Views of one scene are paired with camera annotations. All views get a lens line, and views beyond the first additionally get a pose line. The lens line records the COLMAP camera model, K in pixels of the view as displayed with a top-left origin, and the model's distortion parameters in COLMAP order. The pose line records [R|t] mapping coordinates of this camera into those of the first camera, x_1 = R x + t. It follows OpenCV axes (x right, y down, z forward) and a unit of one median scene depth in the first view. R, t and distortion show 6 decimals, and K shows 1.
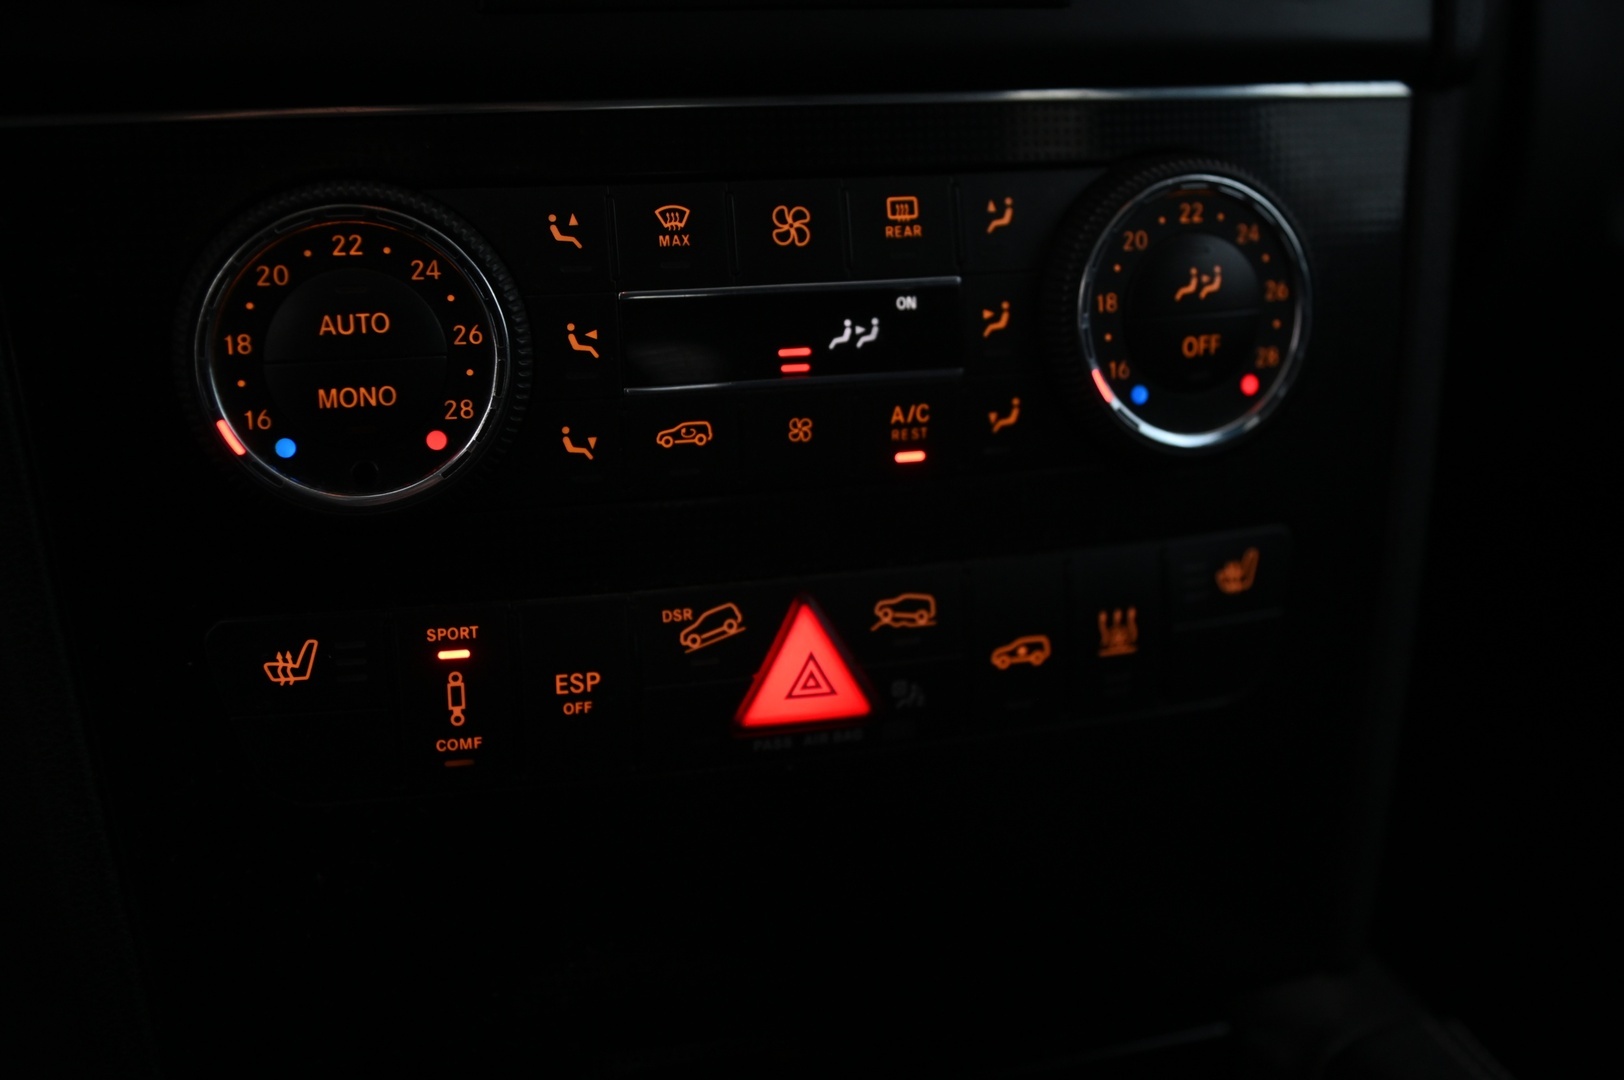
lens RADIAL K [[2077.2, 0, 820.0], [0, 2077.2, 534.5], [0, 0, 1]] dist [0.086381, 0.000000]
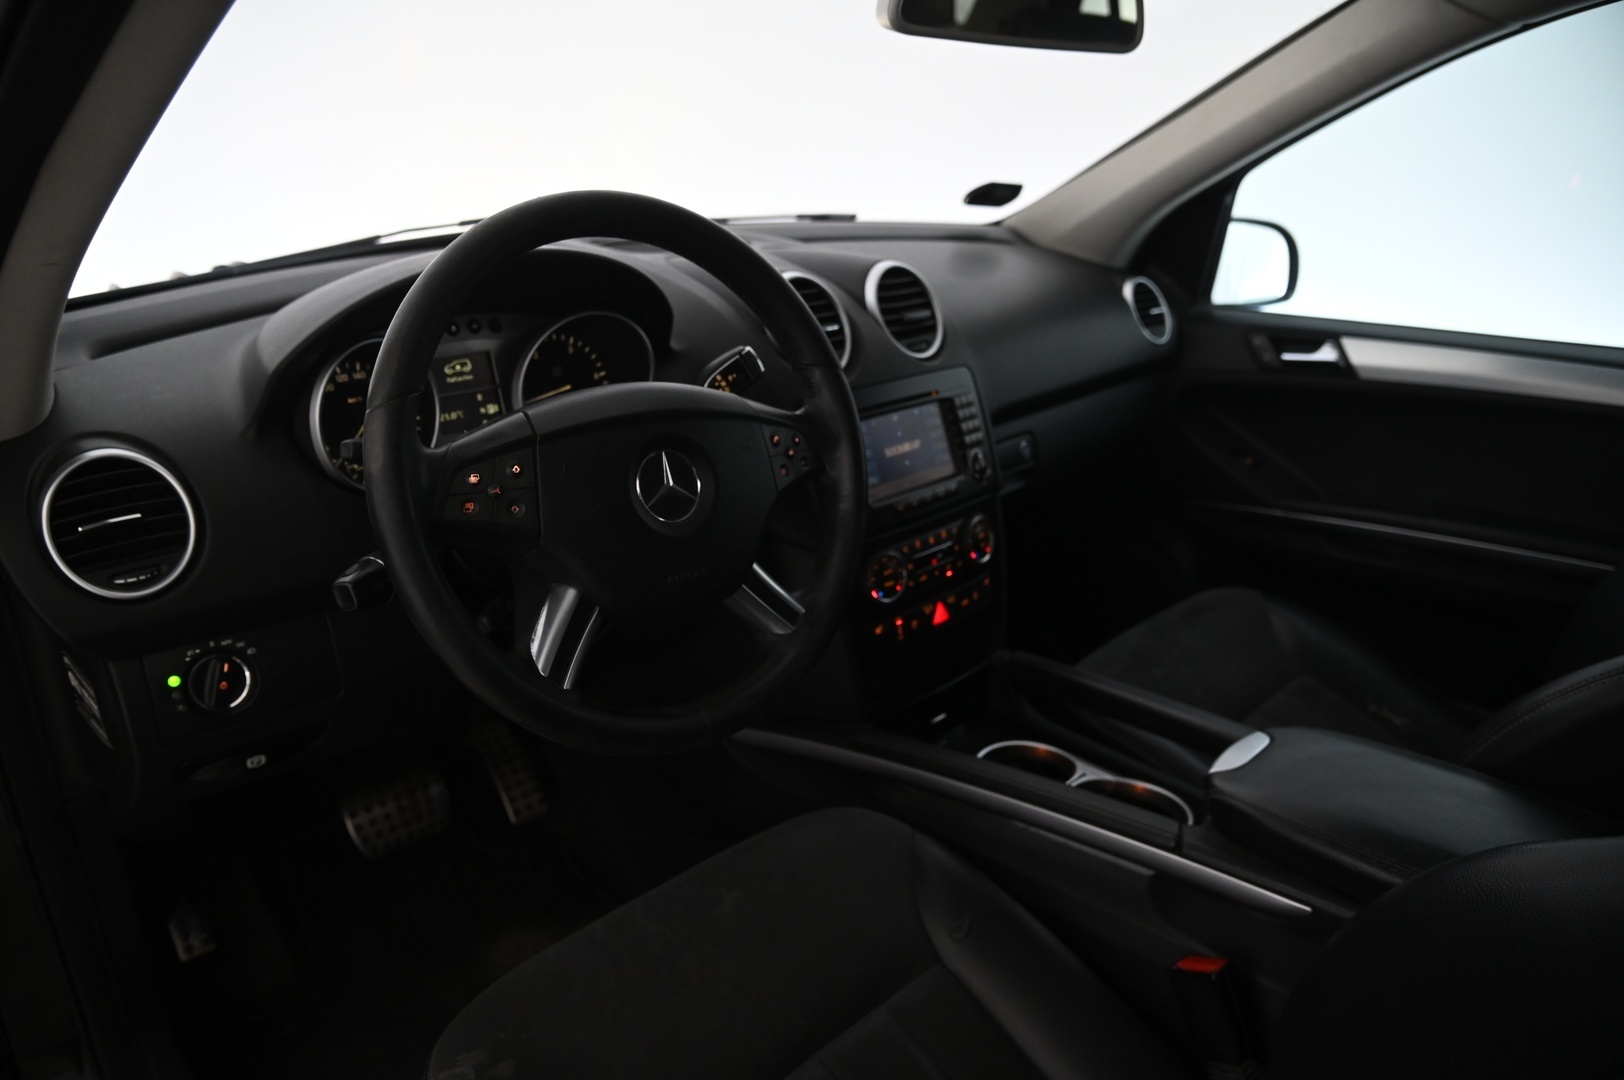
lens RADIAL K [[1094.5, 0, 800.0], [0, 1094.5, 535.5], [0, 0, 1]] dist [-0.114475, 0.046183]
pose [[0.892520, -0.186985, 0.410421, -1.608015], [0.186009, 0.981619, 0.042716, -0.359642], [-0.410865, 0.038217, 0.910895, -1.673050]]
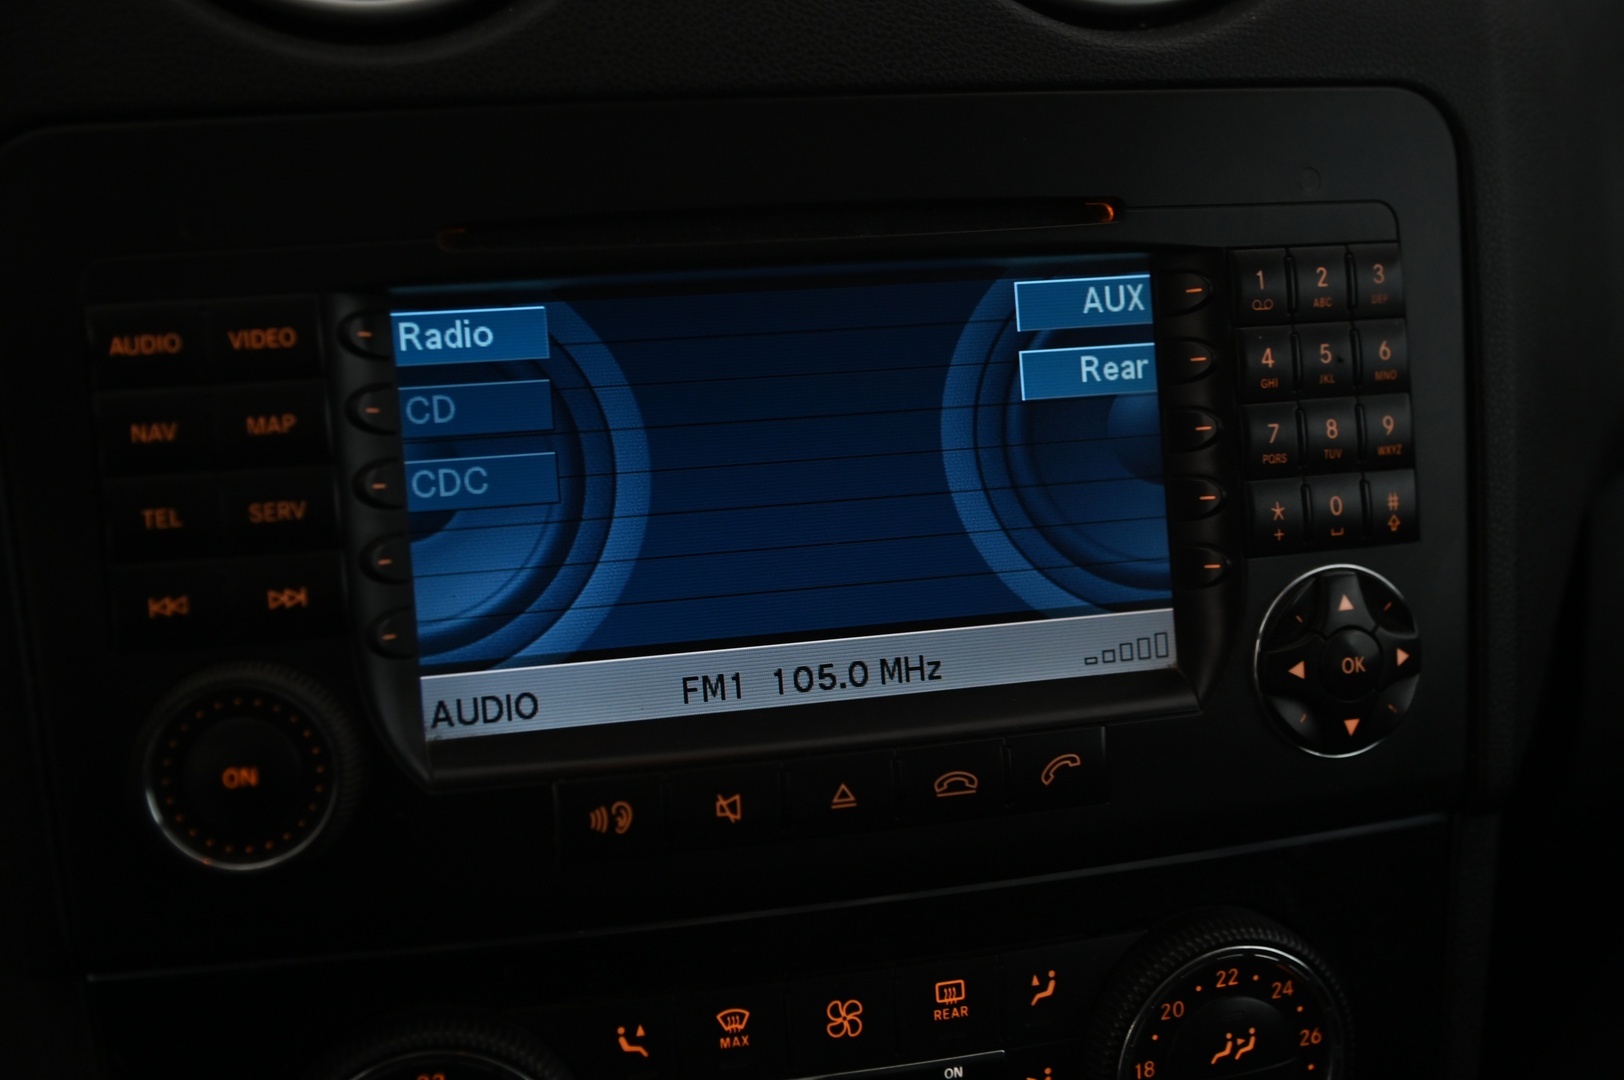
lens RADIAL K [[2077.2, 0, 821.0], [0, 2077.2, 544.8], [0, 0, 1]] dist [0.086381, 0.000000]
pose [[0.998703, 0.013173, -0.049177, 0.023128], [-0.011784, 0.999526, 0.028428, -0.414485], [0.049528, -0.027812, 0.998385, -0.059807]]
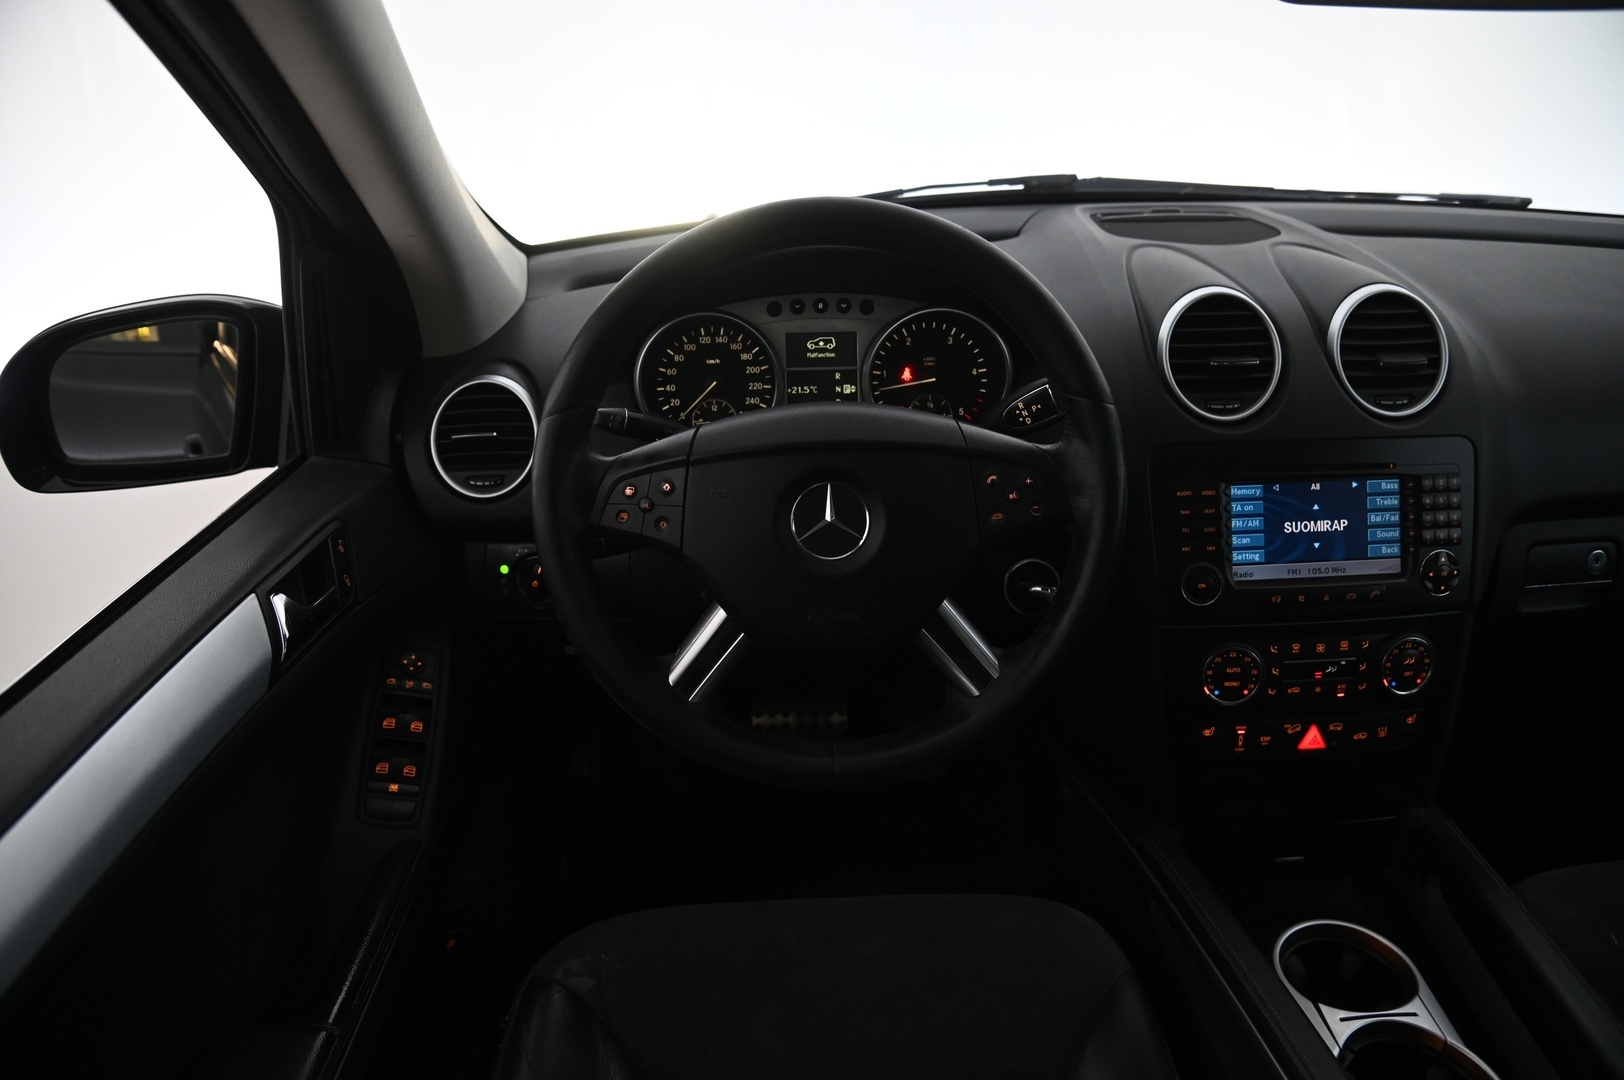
lens RADIAL K [[1094.5, 0, 809.3], [0, 1094.5, 537.8], [0, 0, 1]] dist [-0.114475, 0.046183]
pose [[0.961943, 0.057871, -0.267051, -0.487965], [-0.039990, 0.996608, 0.071919, -0.515781], [0.270307, -0.058503, 0.960995, -1.590933]]
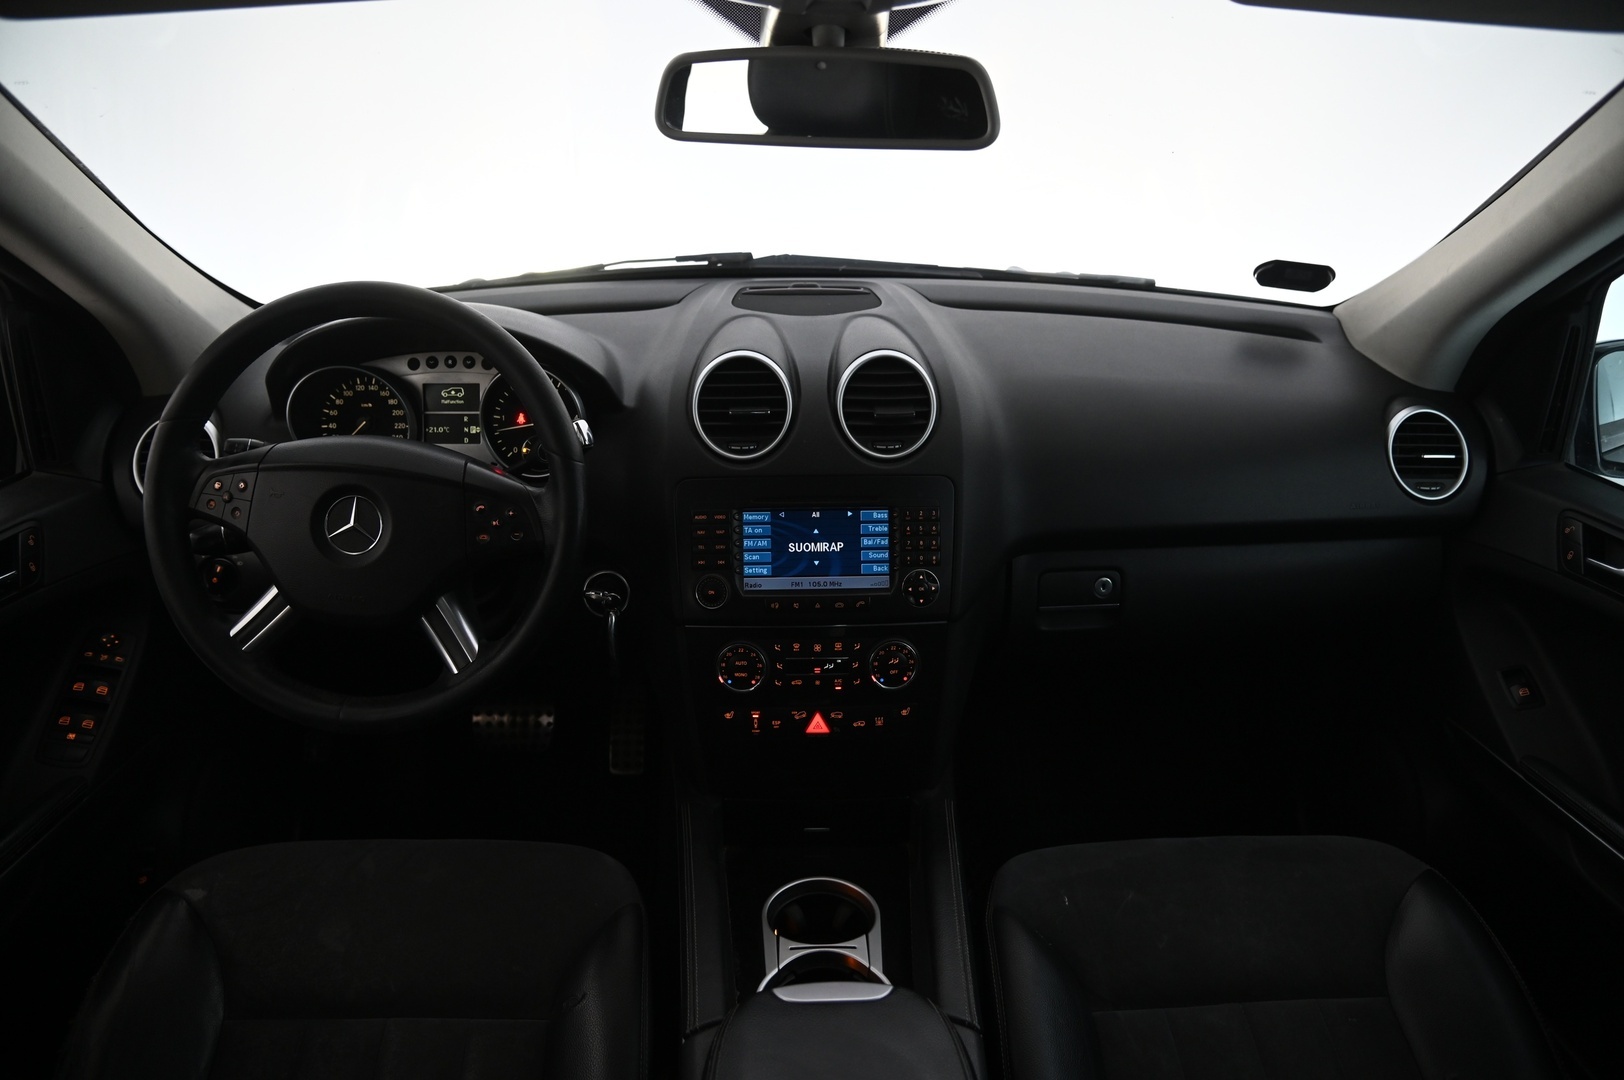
lens RADIAL K [[1094.5, 0, 804.5], [0, 1094.5, 540.4], [0, 0, 1]] dist [-0.114475, 0.046183]
pose [[0.965238, 0.070533, -0.251675, 0.673129], [-0.066597, 0.997488, 0.024135, -0.503199], [0.252745, -0.006535, 0.967511, -1.871018]]
